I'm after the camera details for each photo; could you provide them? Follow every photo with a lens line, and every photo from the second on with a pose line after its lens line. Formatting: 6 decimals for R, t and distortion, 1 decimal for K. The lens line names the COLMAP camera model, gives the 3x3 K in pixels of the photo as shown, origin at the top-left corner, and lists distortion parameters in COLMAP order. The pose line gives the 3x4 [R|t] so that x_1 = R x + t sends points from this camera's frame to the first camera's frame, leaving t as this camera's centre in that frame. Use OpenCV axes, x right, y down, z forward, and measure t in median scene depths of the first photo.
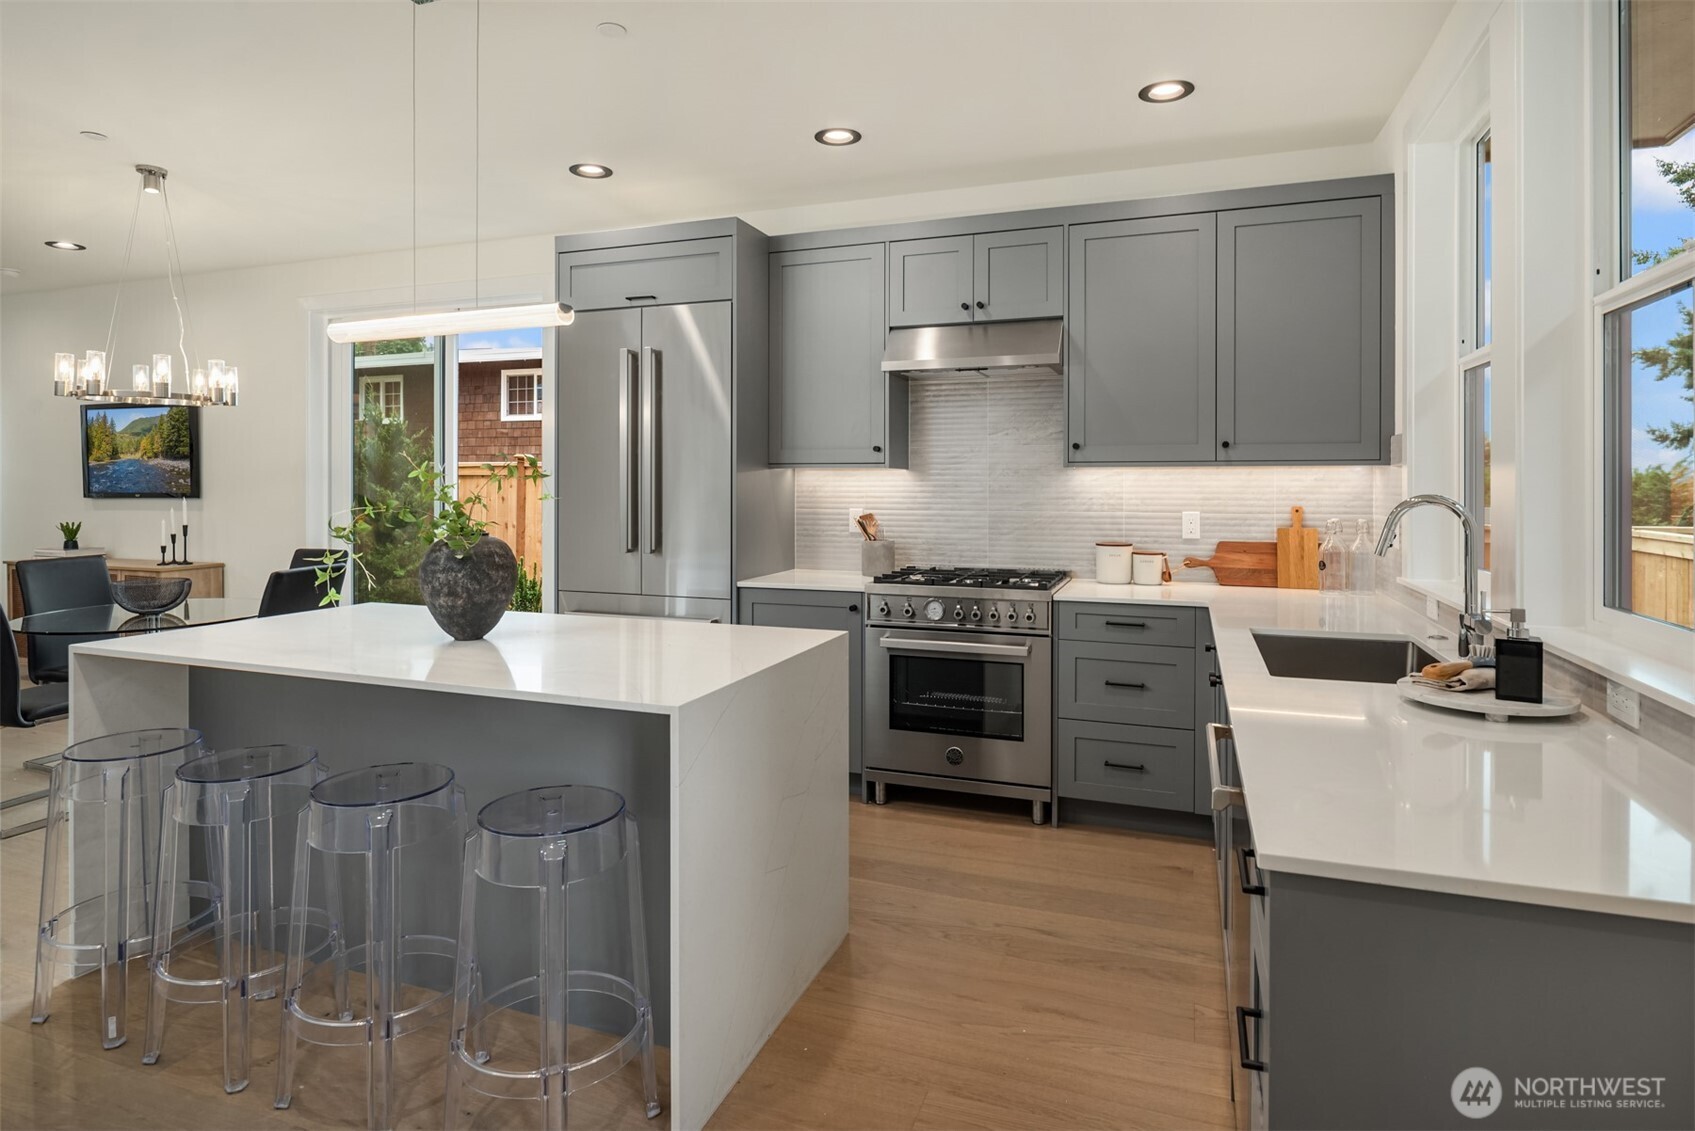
lens RADIAL K [[928.8, 0, 843.0], [0, 928.8, 485.7], [0, 0, 1]] dist [-0.003021, -0.003620]
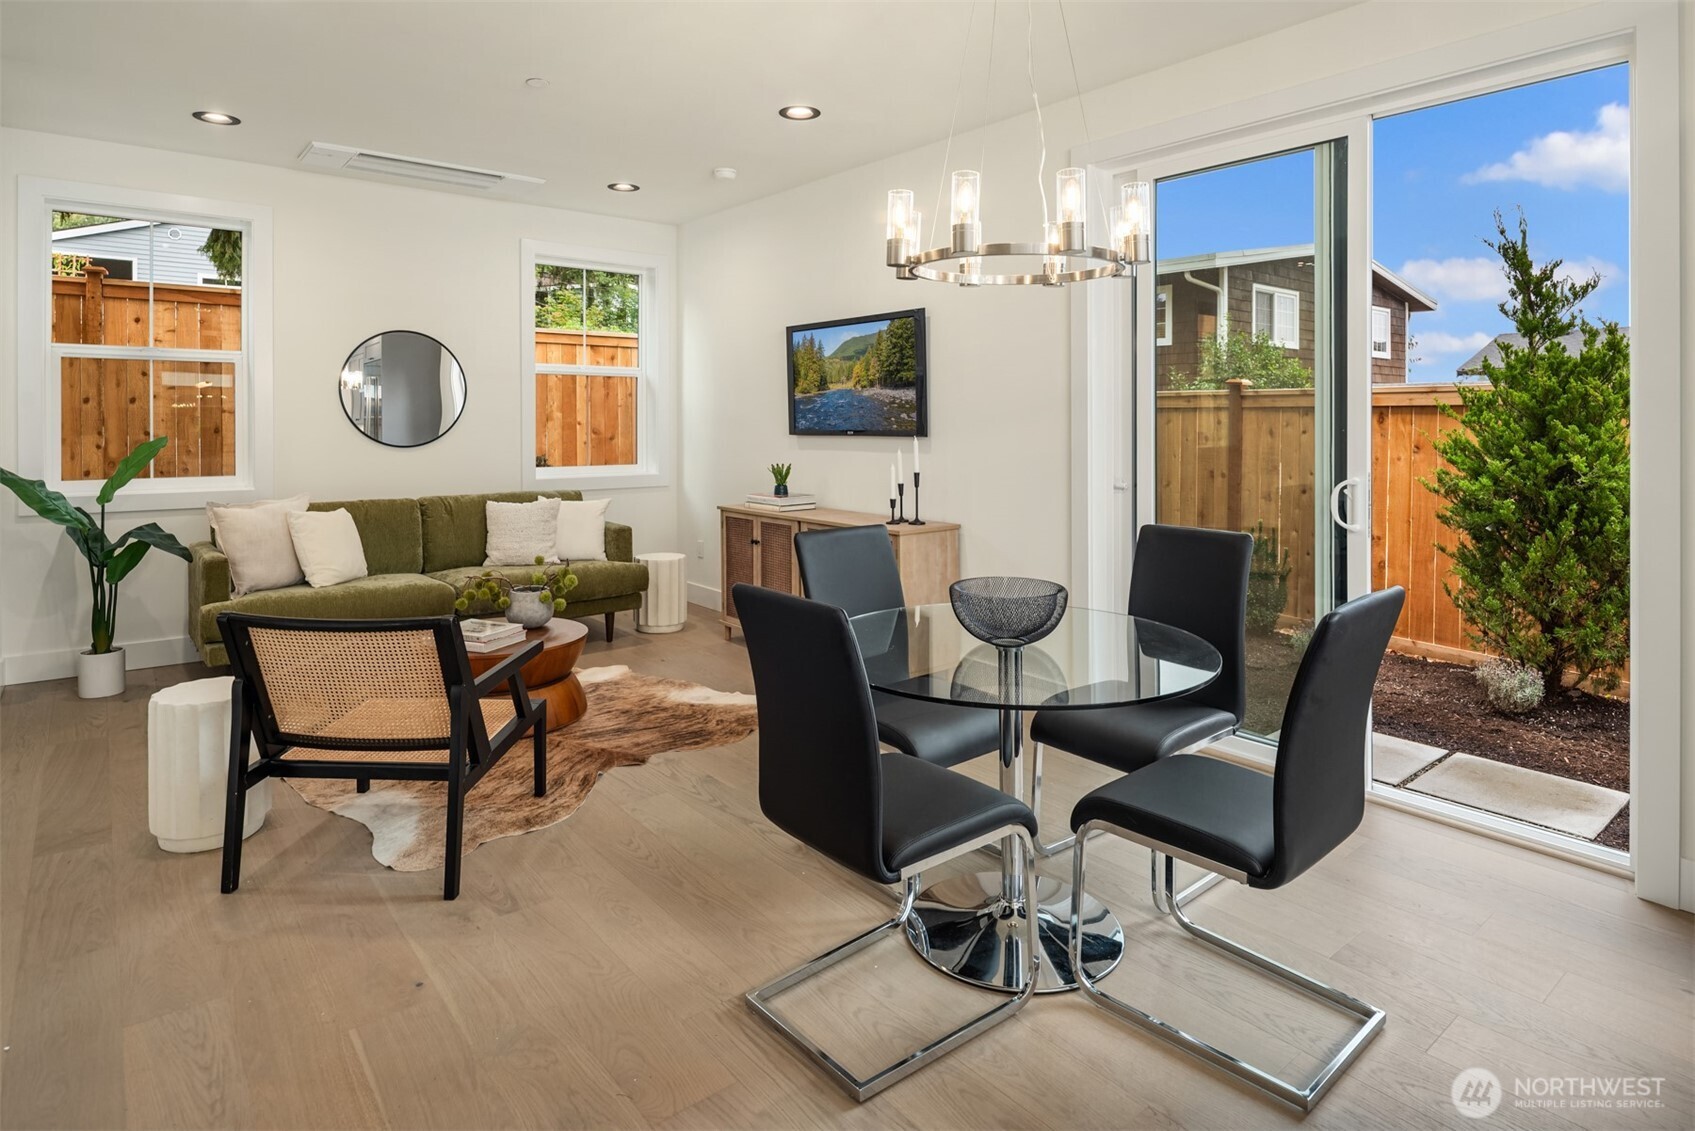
lens RADIAL K [[889.4, 0, 846.2], [0, 889.4, 418.2], [0, 0, 1]] dist [0.000999, 0.000234]
pose [[0.873228, 0.001319, -0.487310, -0.617137], [-0.002622, 0.999995, -0.001993, -0.002052], [0.487305, 0.003018, 0.873227, 0.504349]]
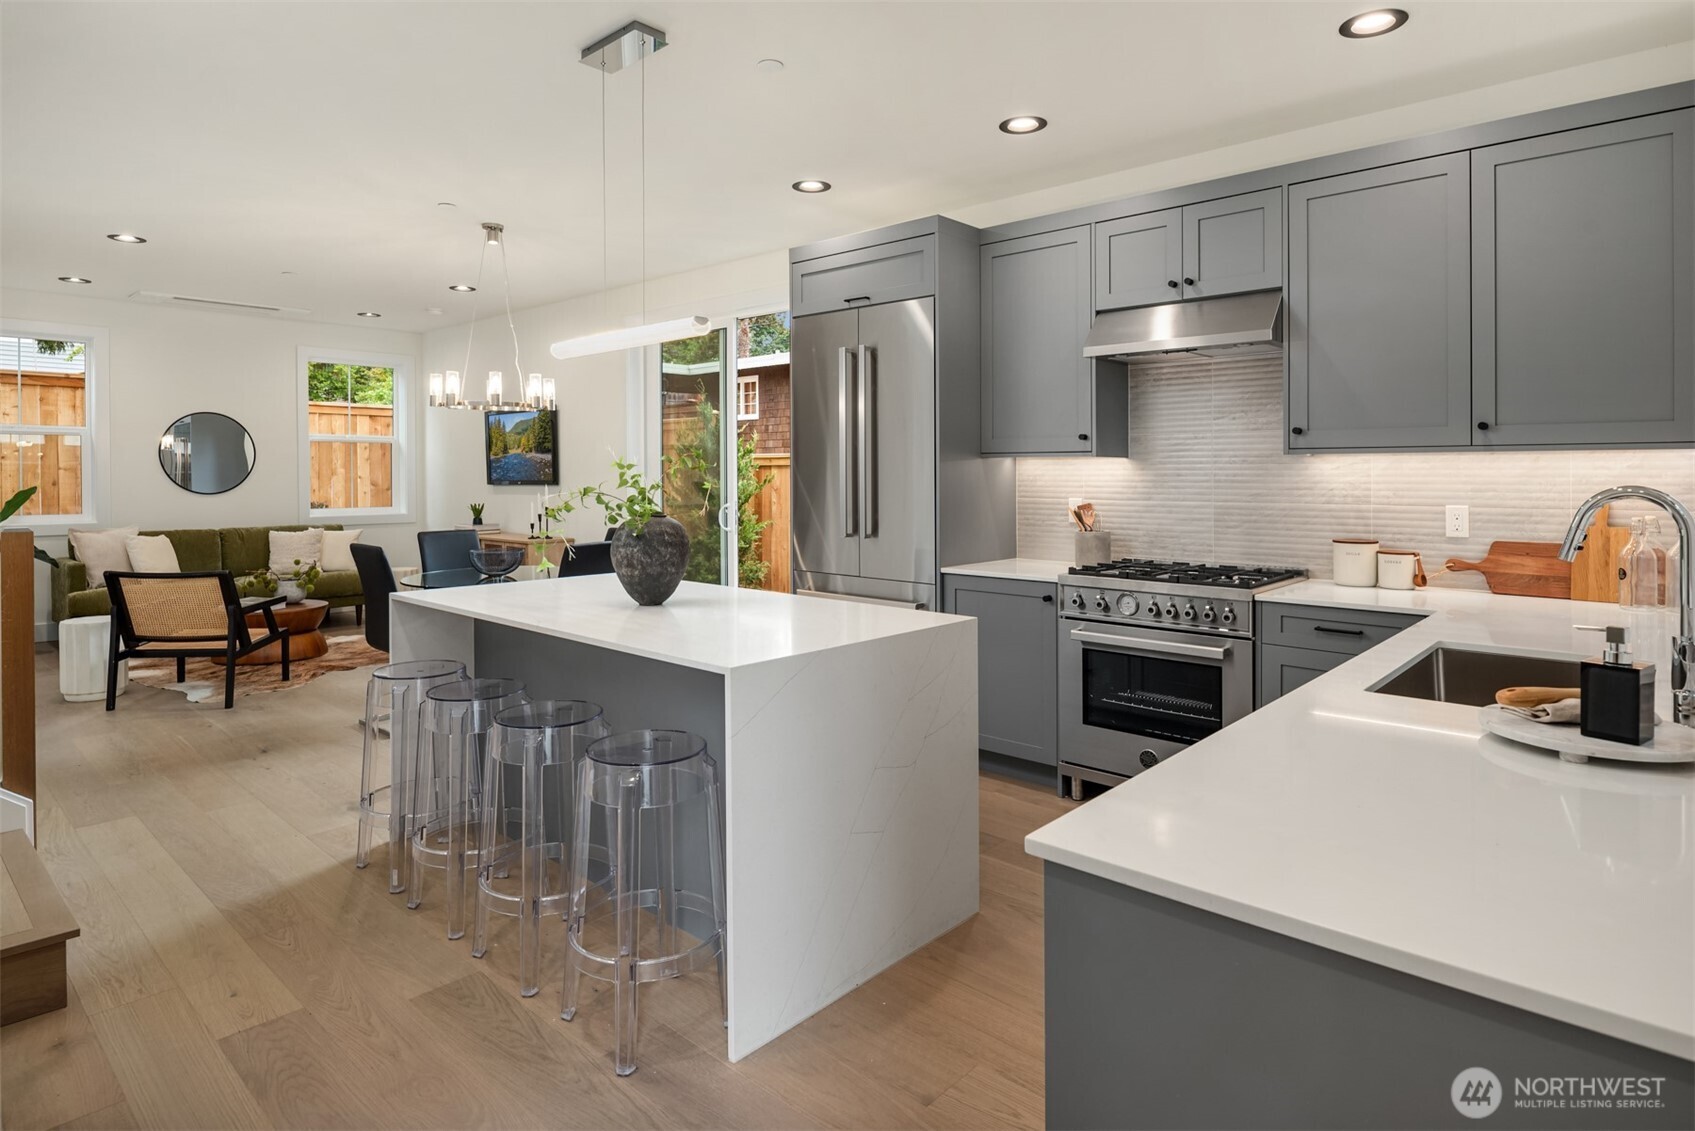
lens RADIAL K [[930.4, 0, 826.2], [0, 930.4, 479.2], [0, 0, 1]] dist [-0.001079, 0.000130]
pose [[0.924092, 0.001659, -0.382167, 0.165145], [0.000181, 0.999989, 0.004778, -0.000089], [0.382171, -0.004484, 0.924081, -0.005607]]
